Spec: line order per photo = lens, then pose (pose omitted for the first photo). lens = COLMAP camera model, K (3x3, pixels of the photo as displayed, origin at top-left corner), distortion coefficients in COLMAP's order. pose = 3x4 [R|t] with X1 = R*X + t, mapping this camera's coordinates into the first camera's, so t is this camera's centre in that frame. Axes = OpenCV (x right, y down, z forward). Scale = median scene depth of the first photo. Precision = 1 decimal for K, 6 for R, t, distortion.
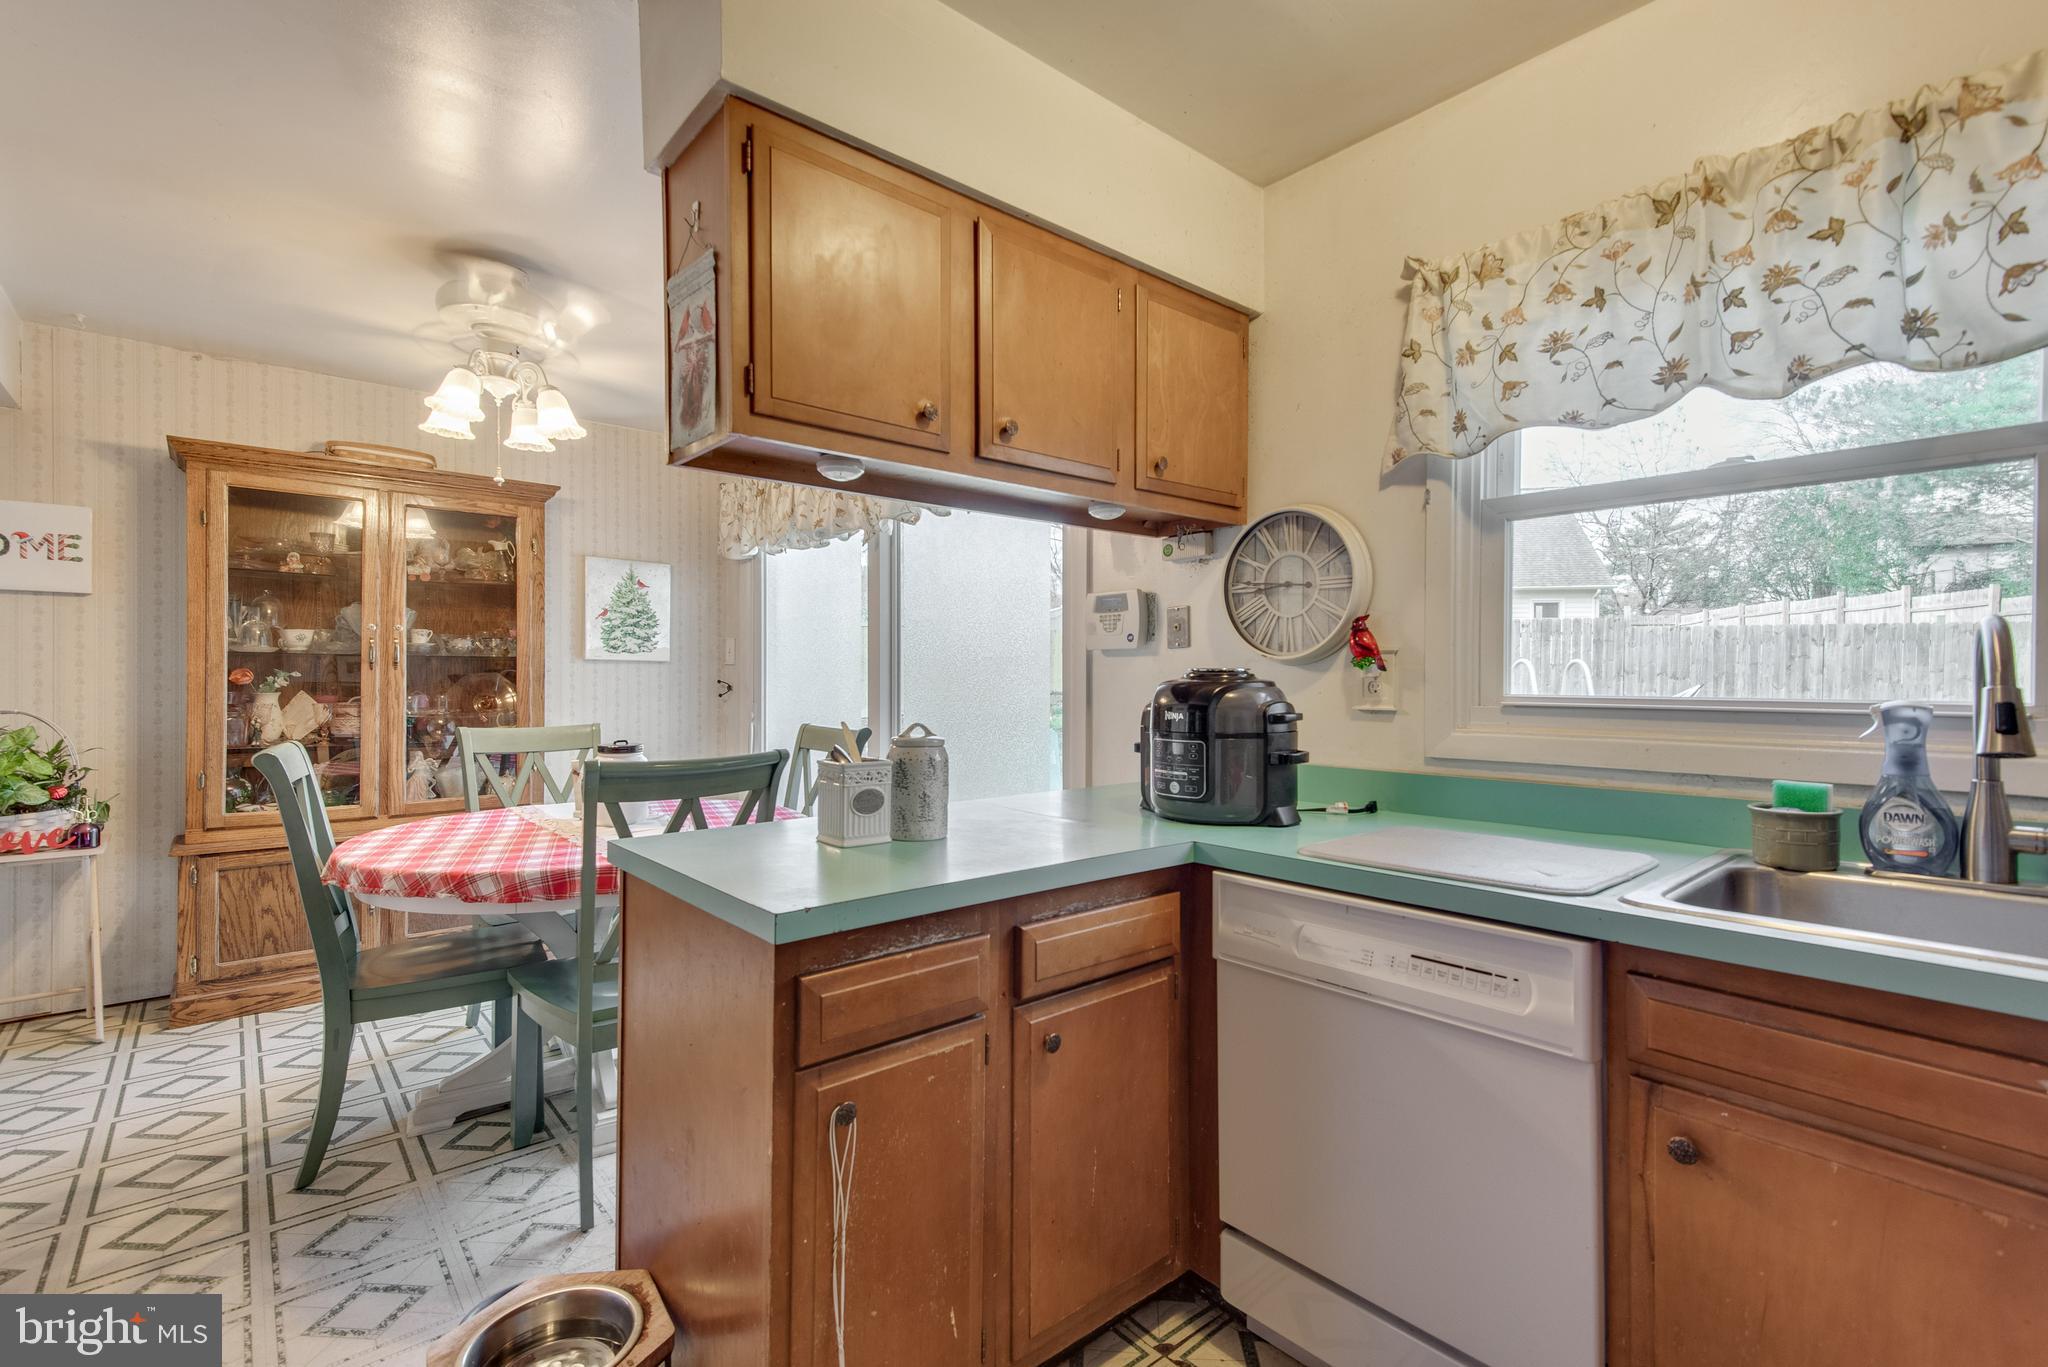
lens RADIAL K [[926.4, 0, 1021.7], [0, 926.4, 678.1], [0, 0, 1]] dist [0.016109, -0.000104]
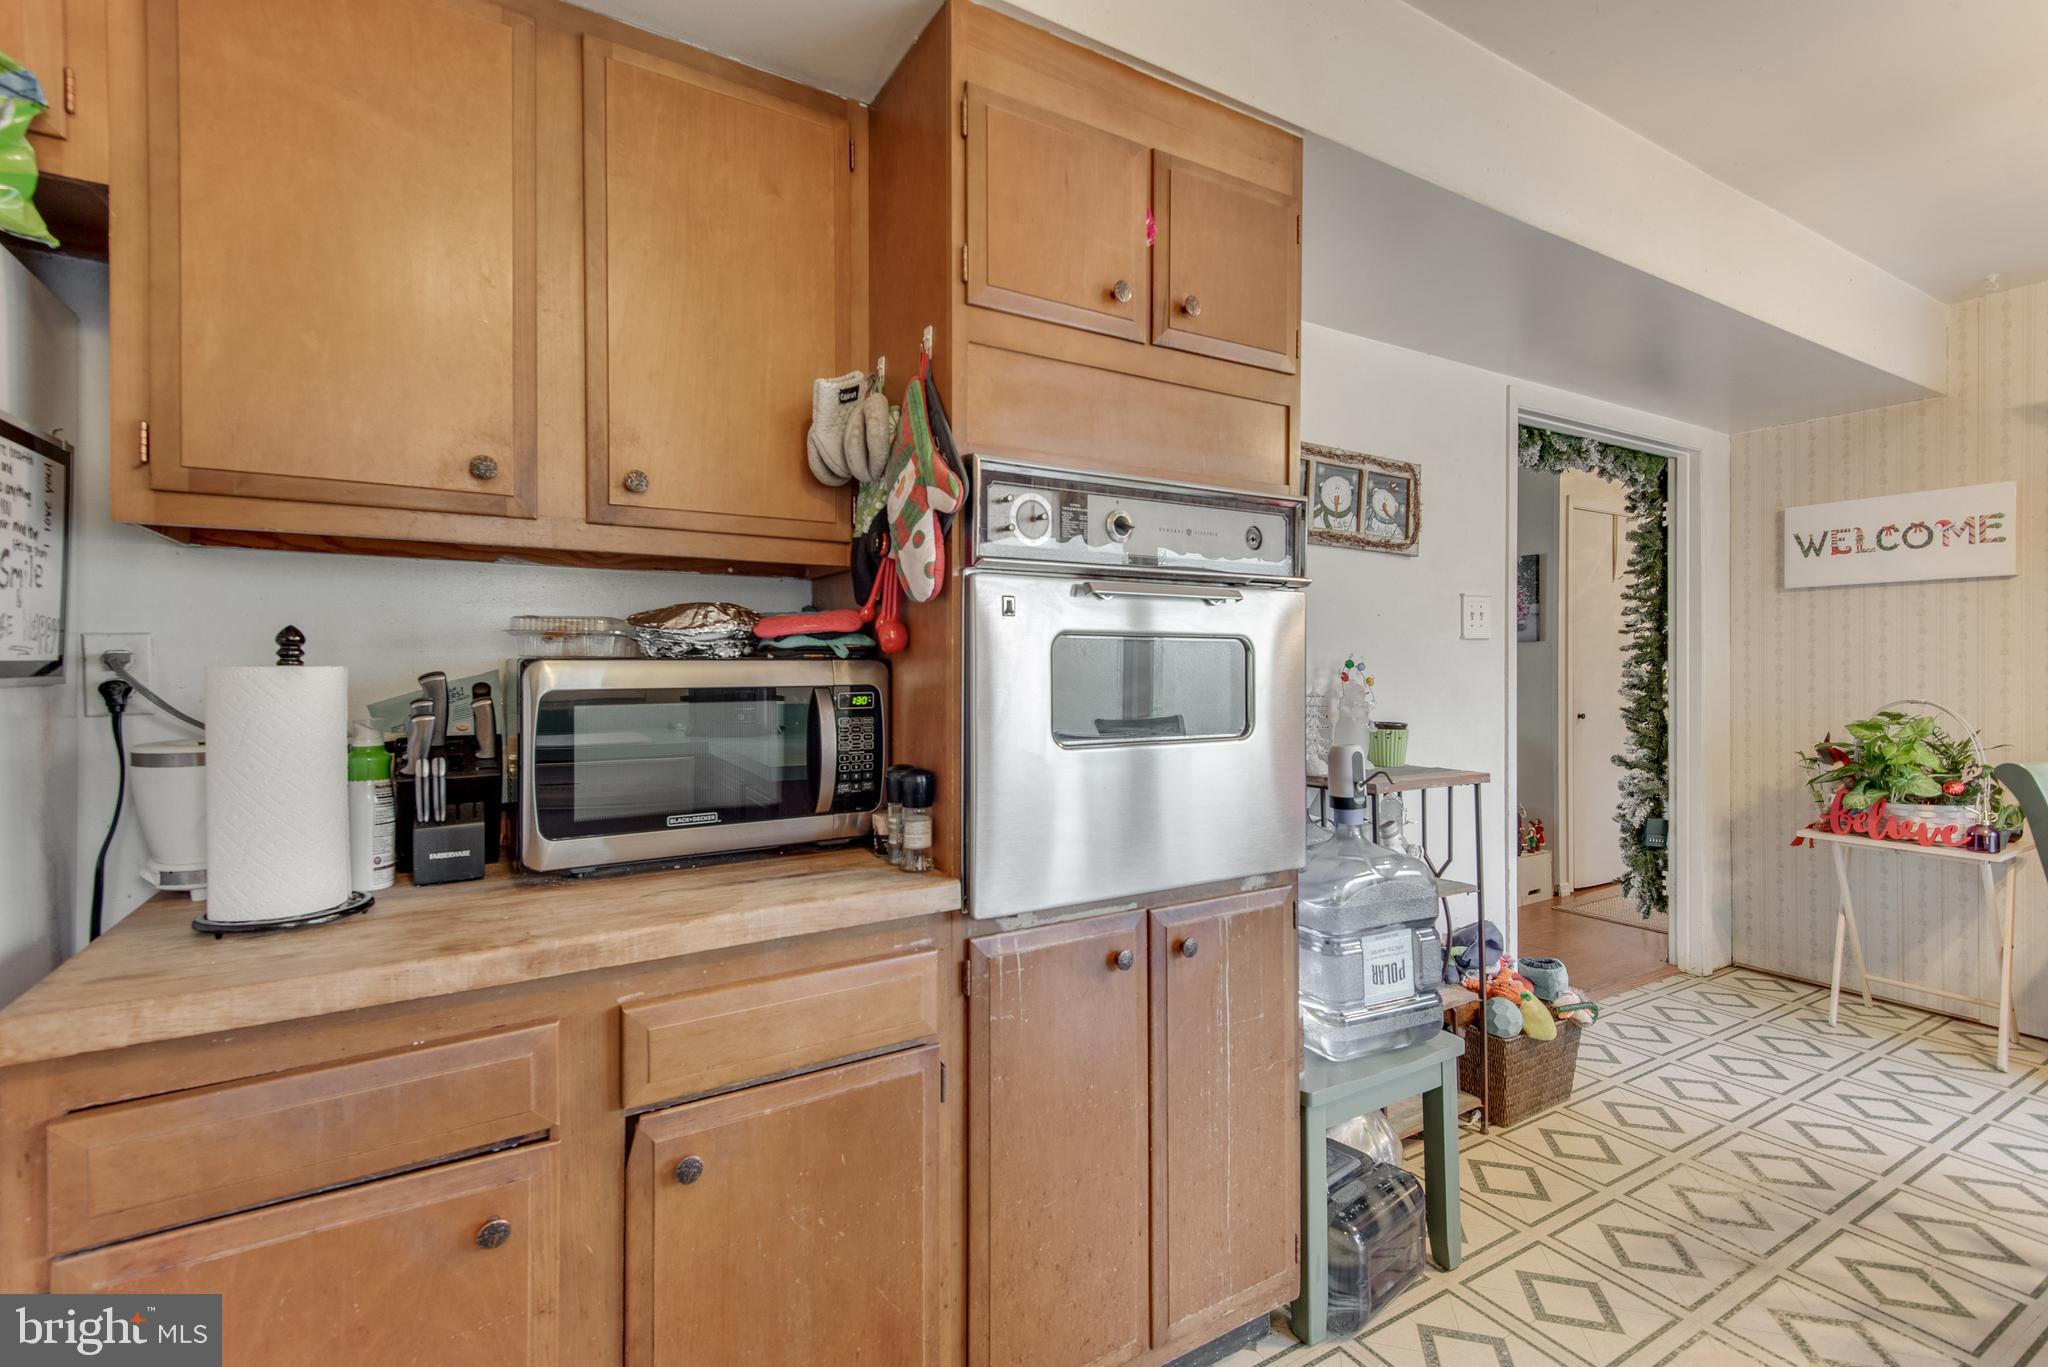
lens RADIAL K [[926.4, 0, 1016.9], [0, 926.4, 663.9], [0, 0, 1]] dist [0.016109, -0.000104]
pose [[-0.173939, -0.006373, -0.984736, 0.107812], [-0.001179, 0.999980, -0.006264, 0.004186], [0.984756, 0.000071, -0.173943, 0.304563]]
